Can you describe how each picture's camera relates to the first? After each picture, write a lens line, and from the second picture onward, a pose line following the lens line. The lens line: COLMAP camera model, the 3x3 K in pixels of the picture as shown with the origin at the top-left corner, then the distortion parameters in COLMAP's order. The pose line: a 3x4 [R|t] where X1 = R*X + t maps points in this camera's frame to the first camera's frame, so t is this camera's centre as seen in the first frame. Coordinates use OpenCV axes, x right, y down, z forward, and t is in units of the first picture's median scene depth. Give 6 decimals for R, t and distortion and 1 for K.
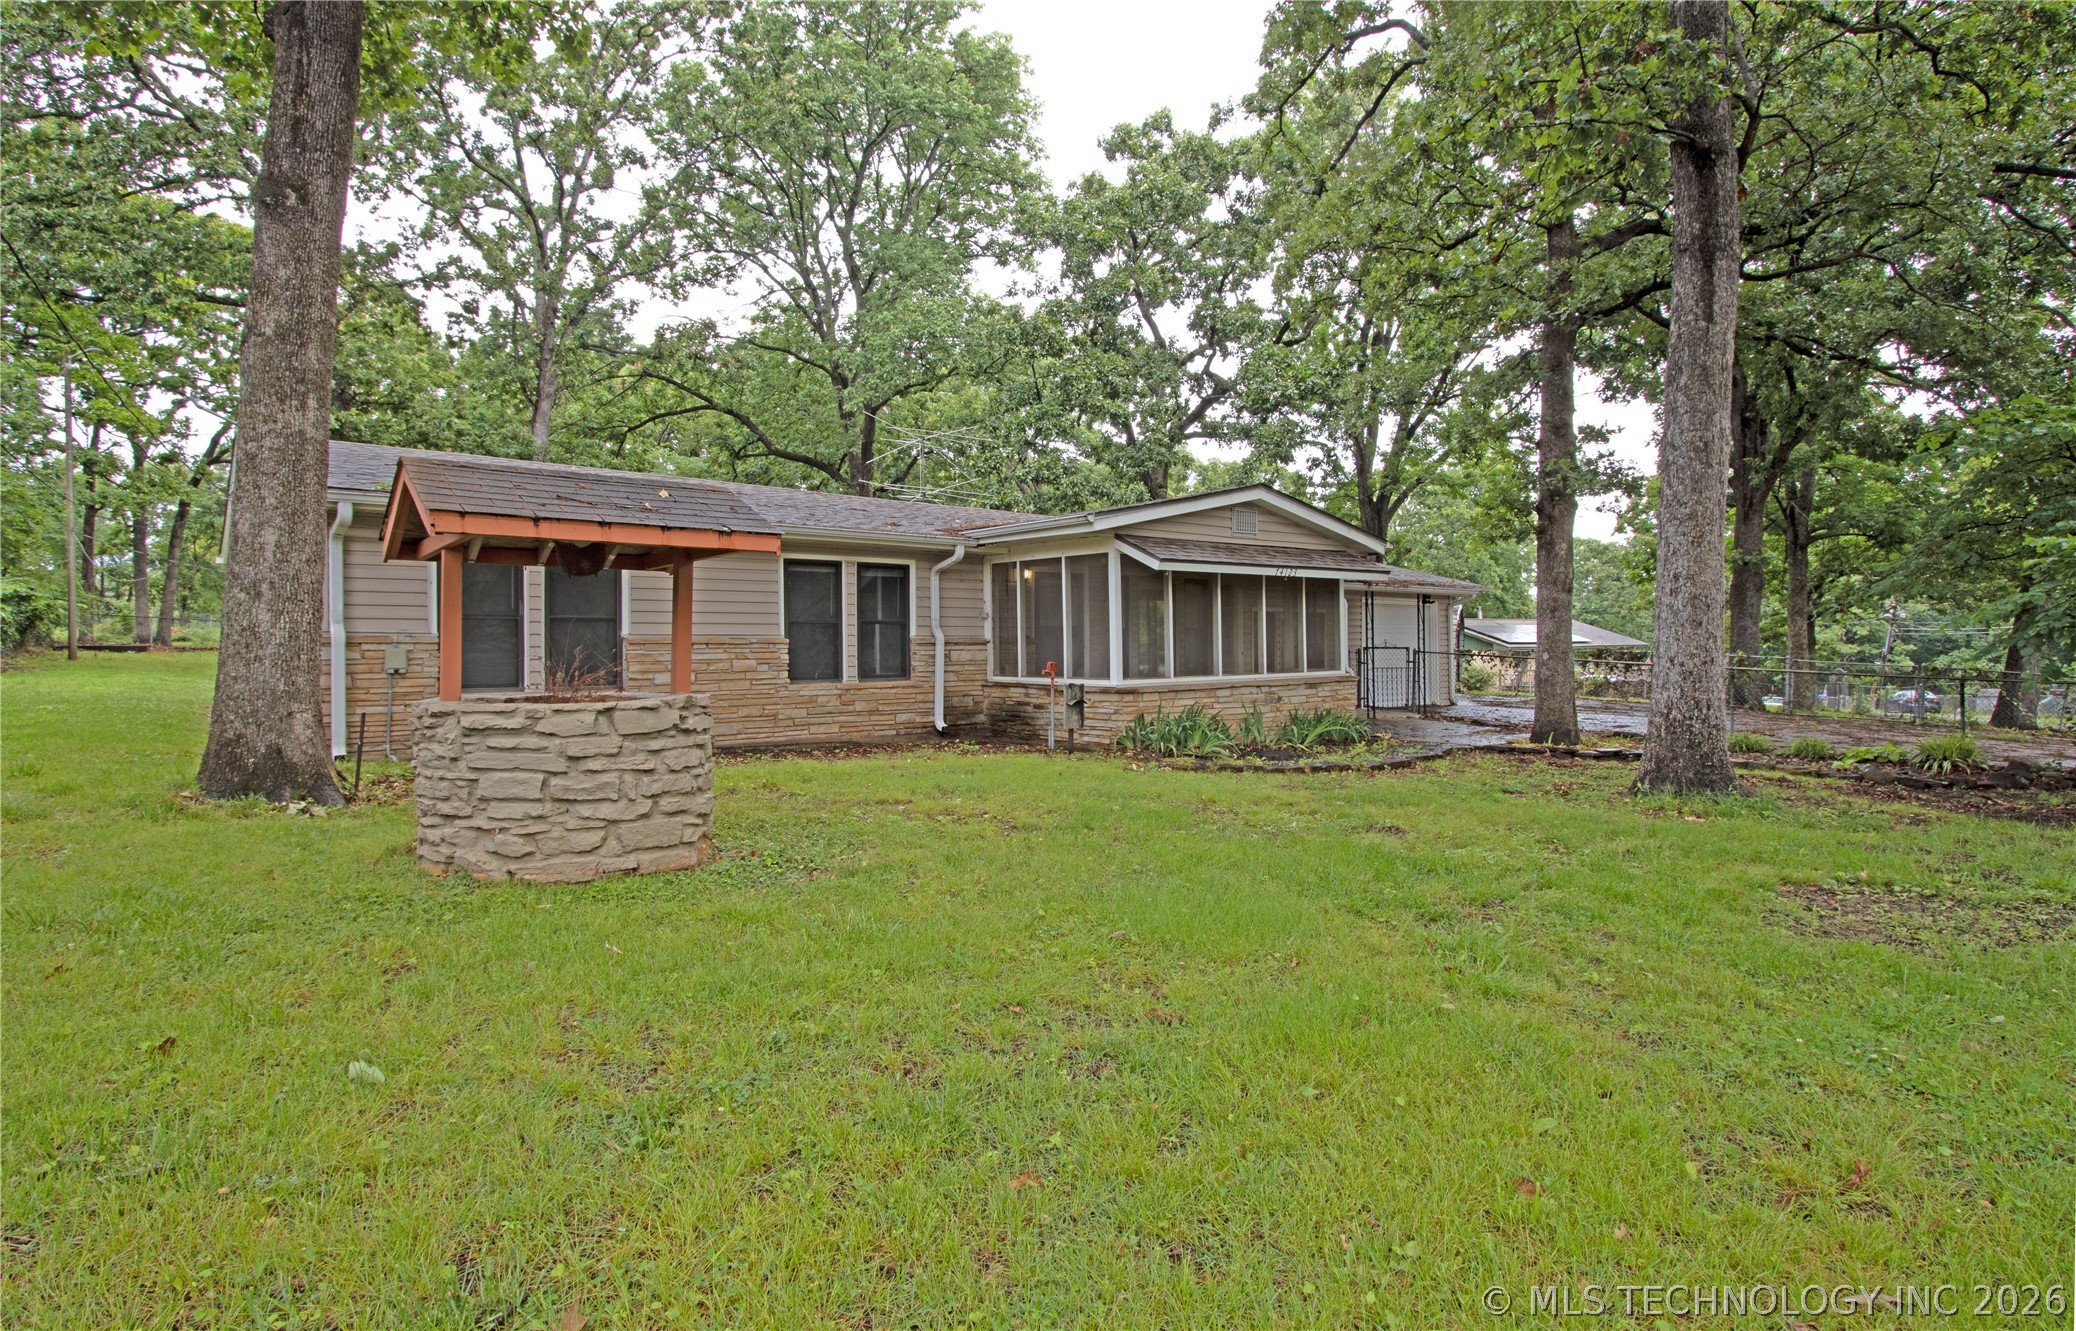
lens RADIAL K [[1129.7, 0, 1042.3], [0, 1129.7, 657.6], [0, 0, 1]] dist [-0.003030, -0.000171]
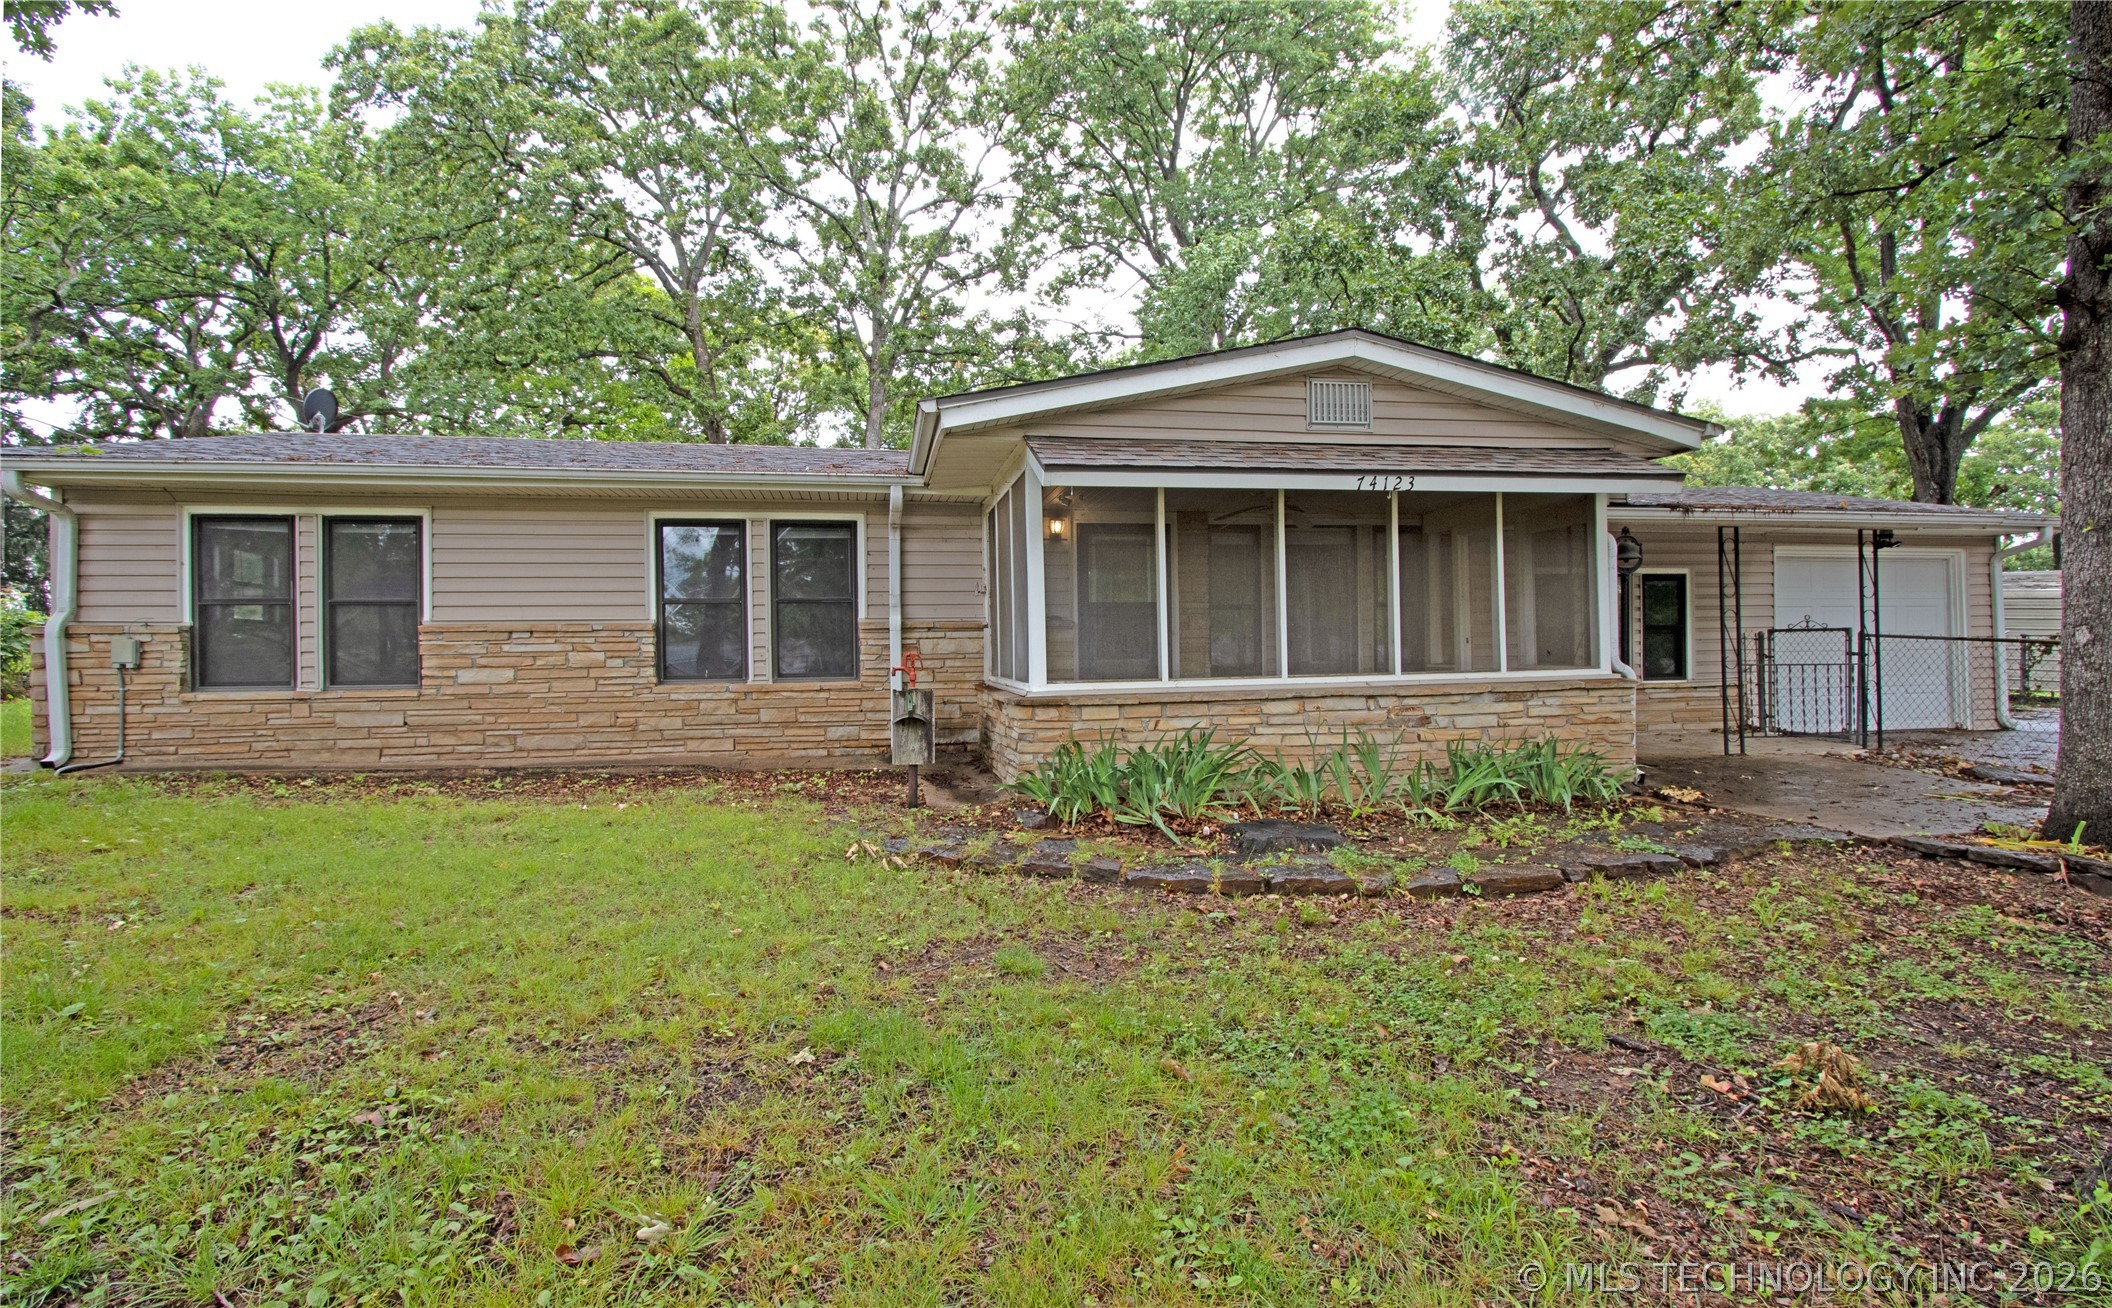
lens RADIAL K [[1006.5, 0, 1051.5], [0, 1006.5, 658.3], [0, 0, 1]] dist [-0.025119, 0.000712]
pose [[0.862853, -0.002954, -0.505446, 0.312090], [0.003586, 0.999994, 0.000277, 0.006040], [0.505442, -0.002052, 0.862858, 0.508198]]
